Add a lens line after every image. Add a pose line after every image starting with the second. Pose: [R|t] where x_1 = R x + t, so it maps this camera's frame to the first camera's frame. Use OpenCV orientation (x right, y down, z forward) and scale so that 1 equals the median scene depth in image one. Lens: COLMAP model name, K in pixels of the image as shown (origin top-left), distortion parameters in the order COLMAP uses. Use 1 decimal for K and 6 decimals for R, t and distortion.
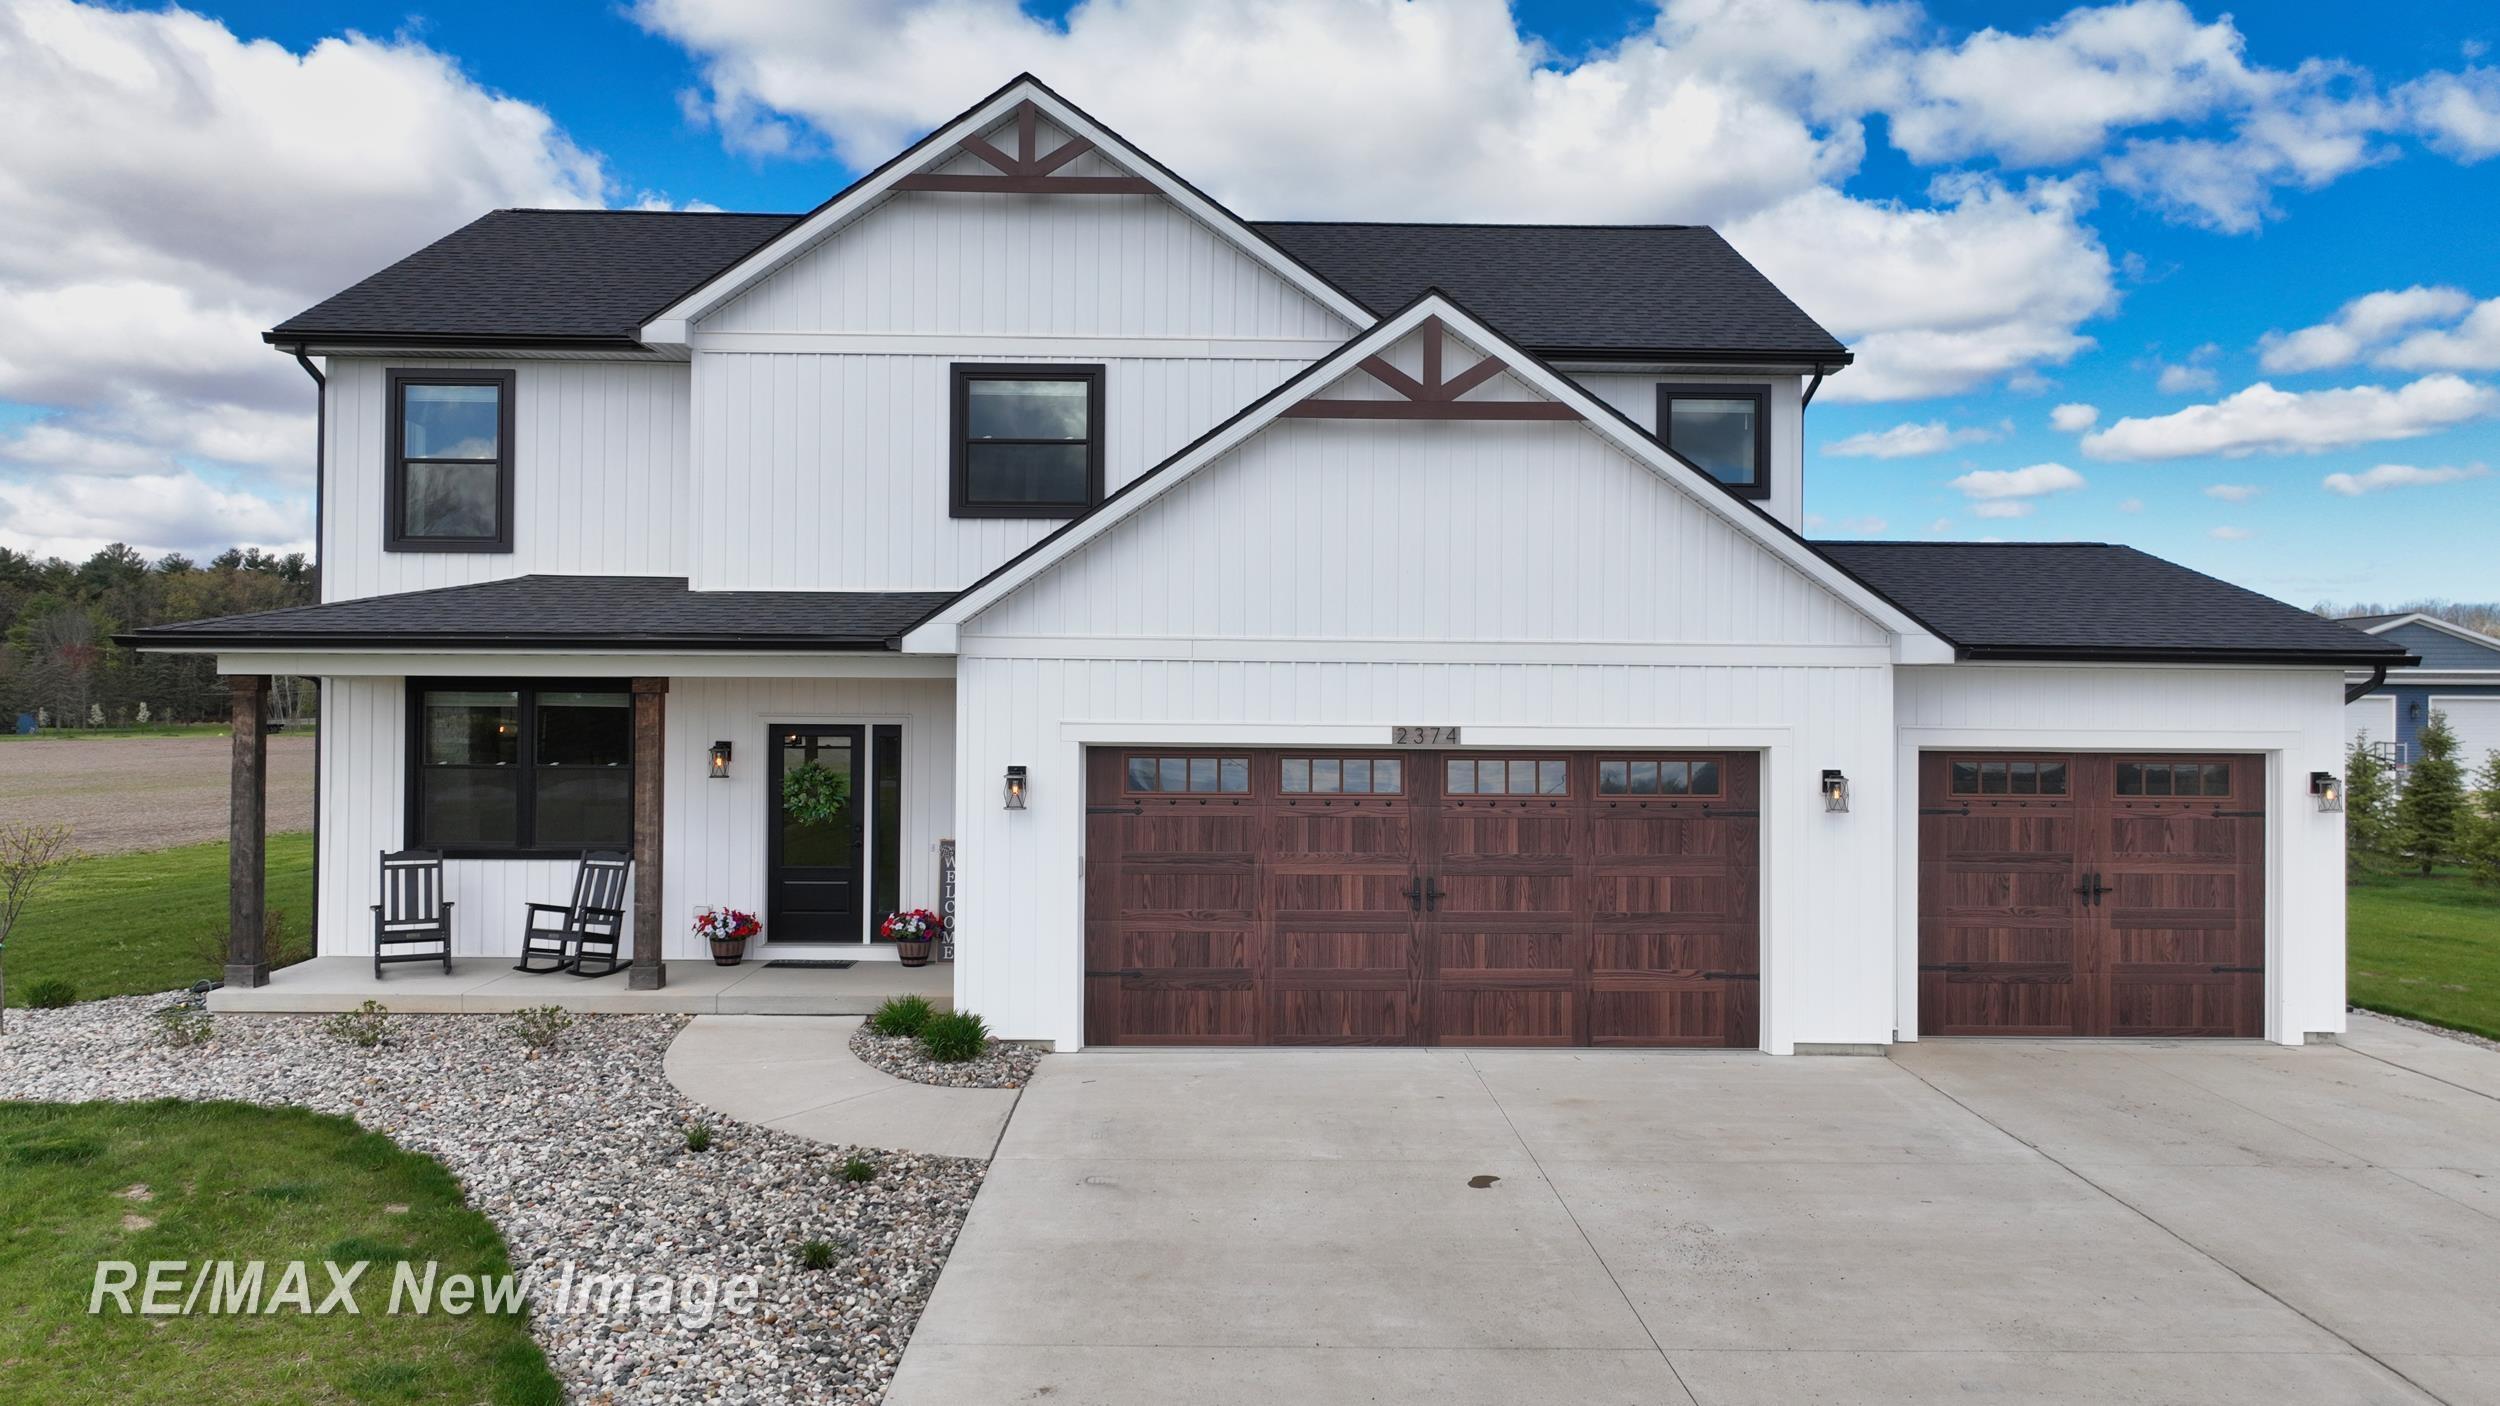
lens RADIAL K [[1763.9, 0, 1250.0], [0, 1763.9, 703.0], [0, 0, 1]] dist [0.003721, 0.002157]
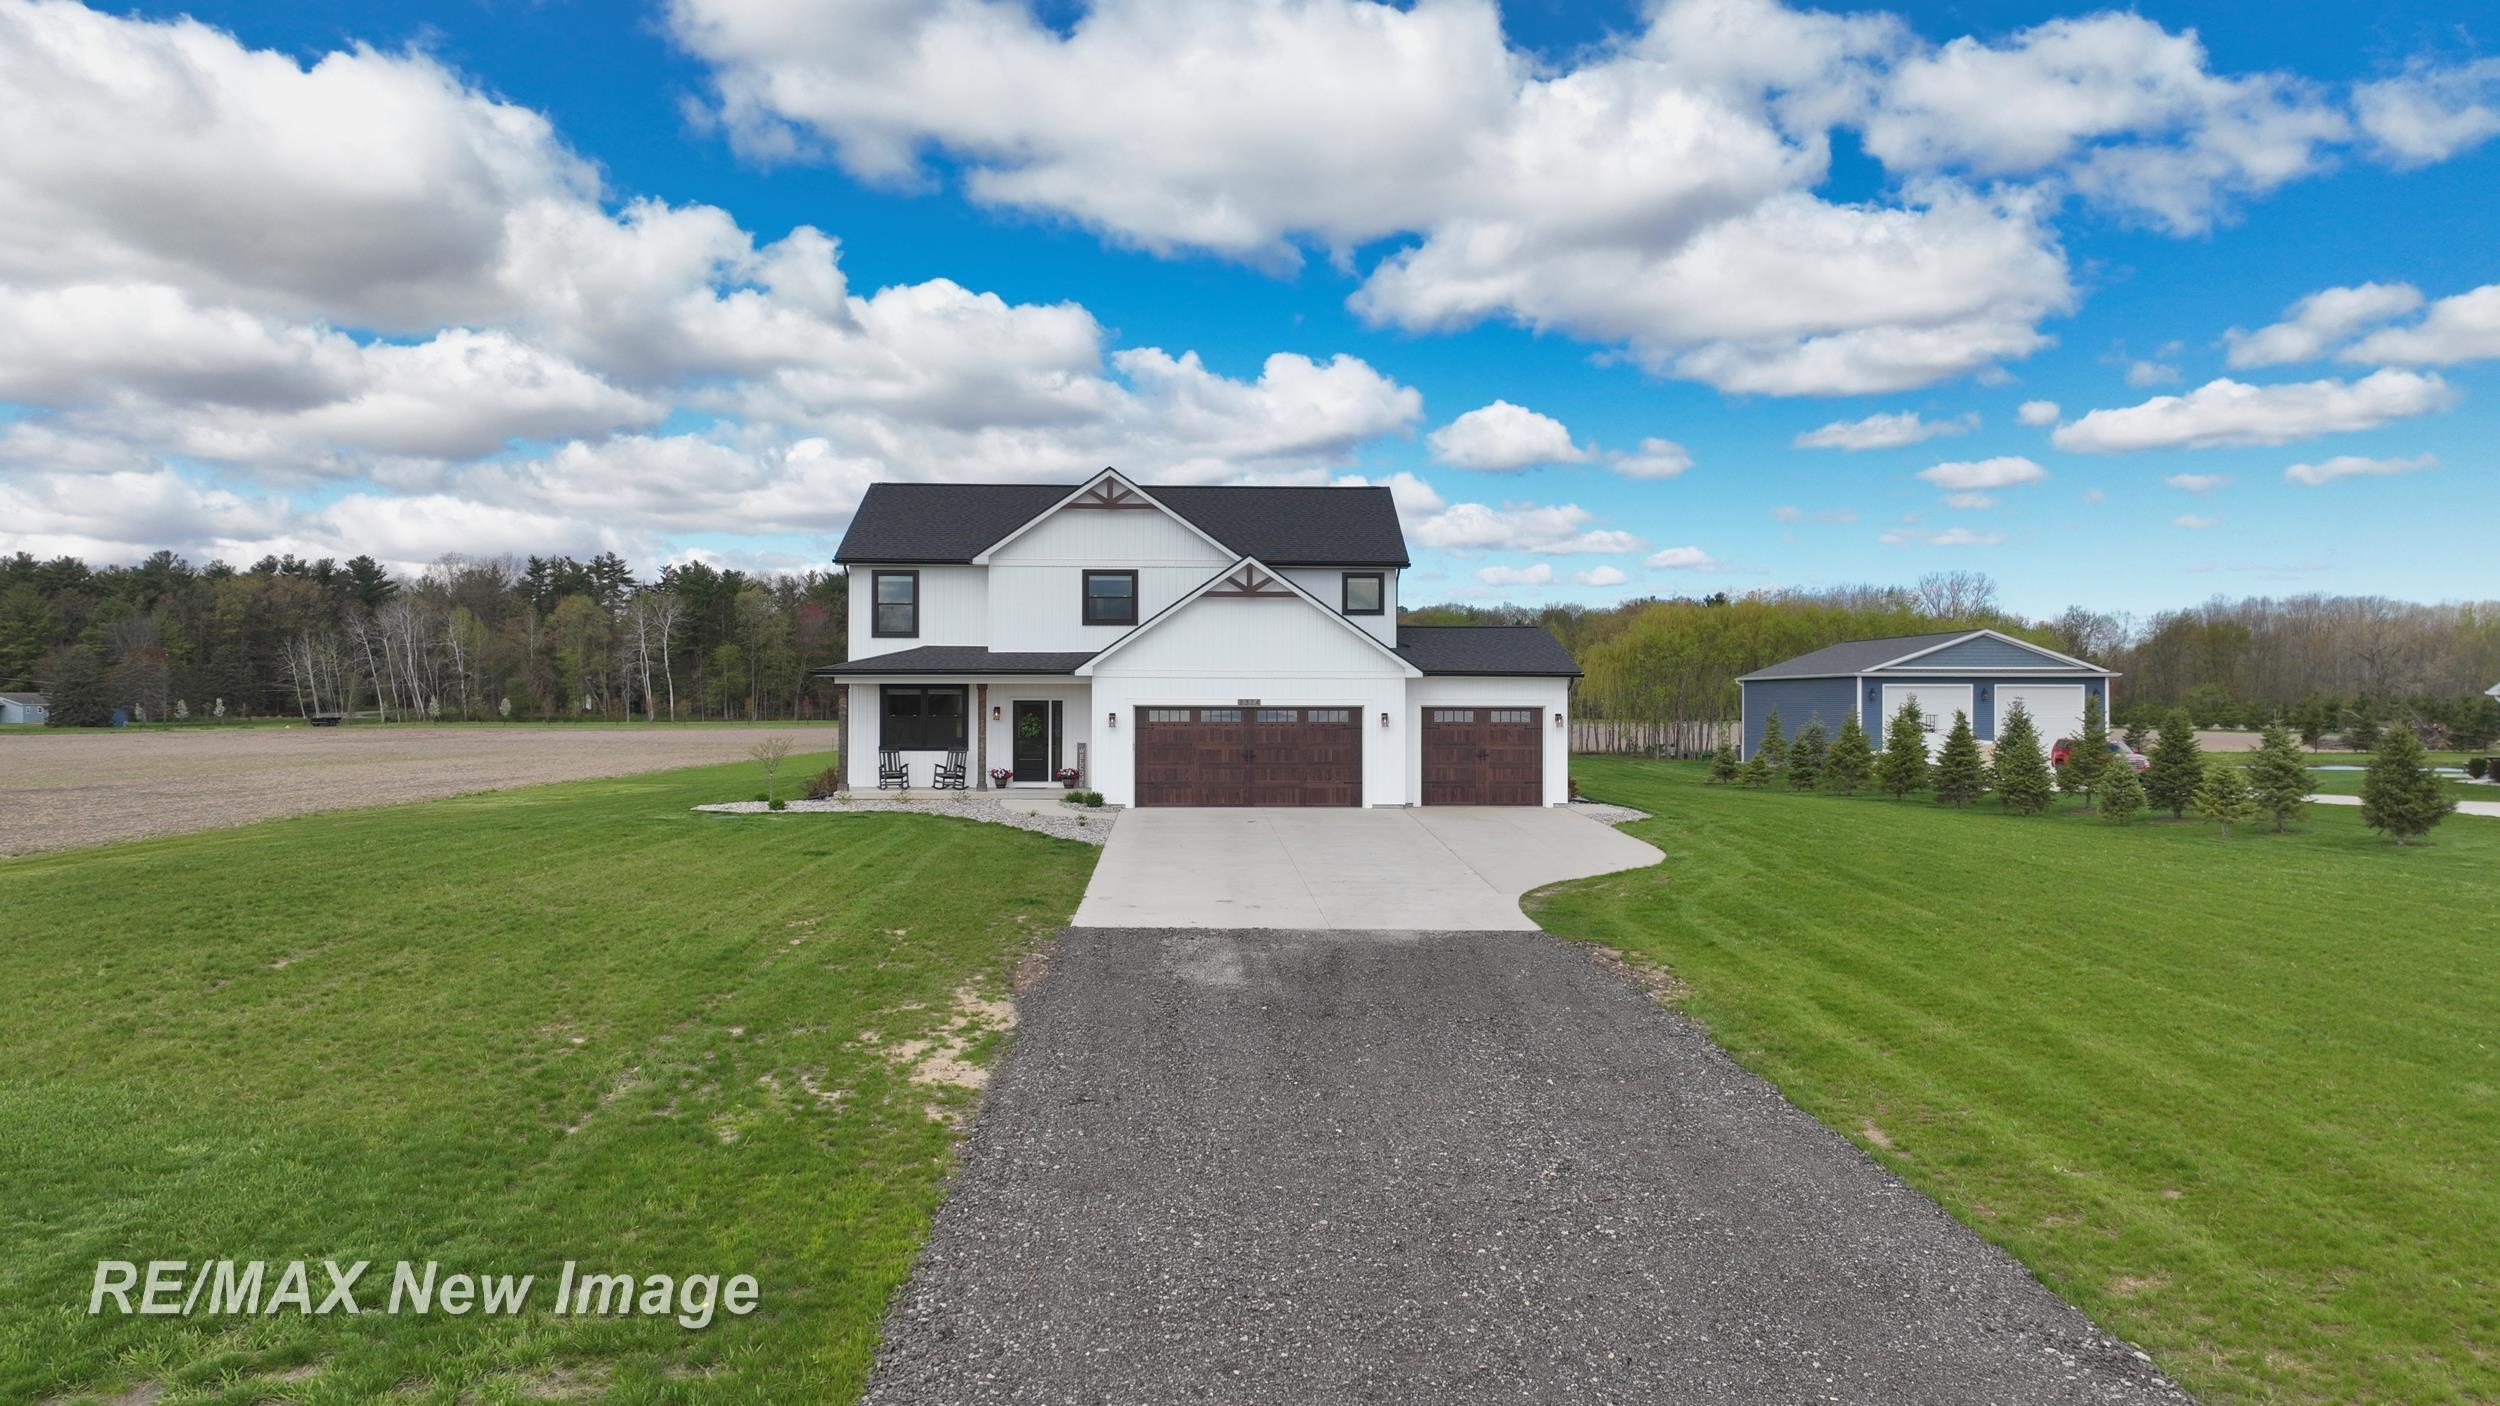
lens RADIAL K [[1754.1, 0, 1250.0], [0, 1754.1, 703.0], [0, 0, 1]] dist [0.006740, -0.000580]
pose [[0.999914, -0.004657, 0.012274, 0.059668], [0.004603, 0.999980, 0.004418, 0.006056], [-0.012294, -0.004361, 0.999915, -1.810747]]
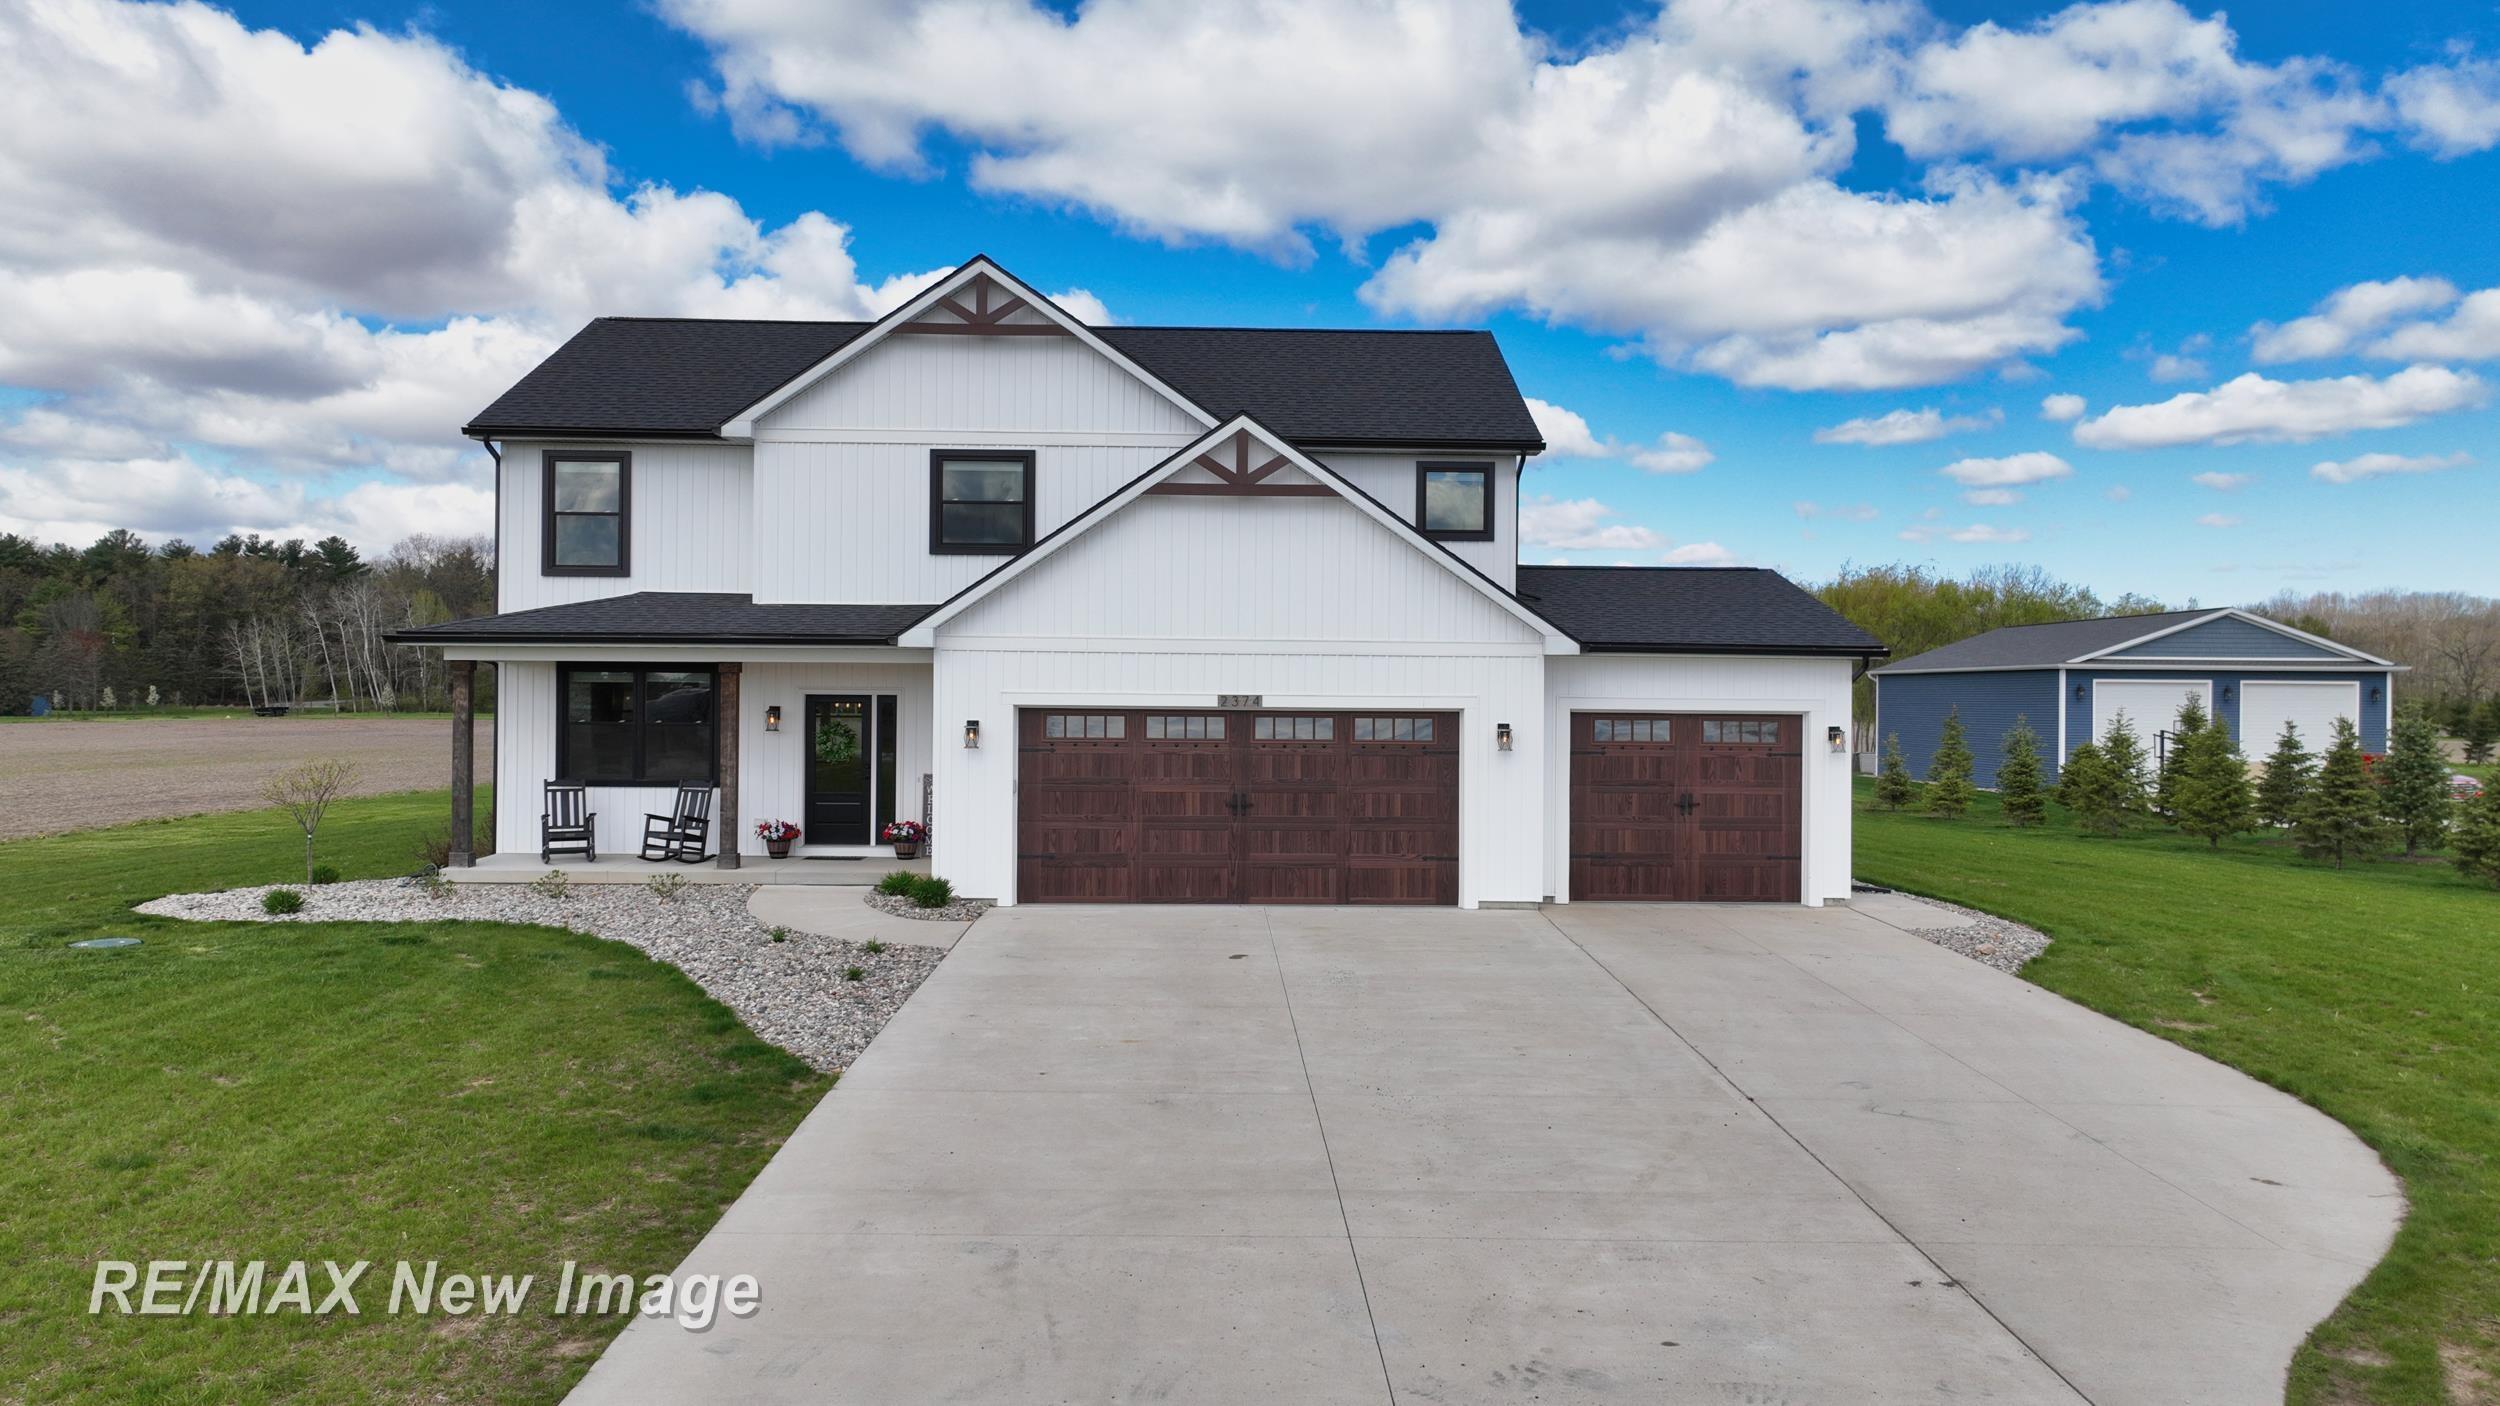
lens RADIAL K [[1754.1, 0, 1250.0], [0, 1754.1, 703.0], [0, 0, 1]] dist [0.006740, -0.000580]
pose [[0.999975, 0.001524, 0.006908, 0.090110], [-0.001581, 0.999965, 0.008211, 0.006974], [-0.006895, -0.008222, 0.999942, -0.483395]]
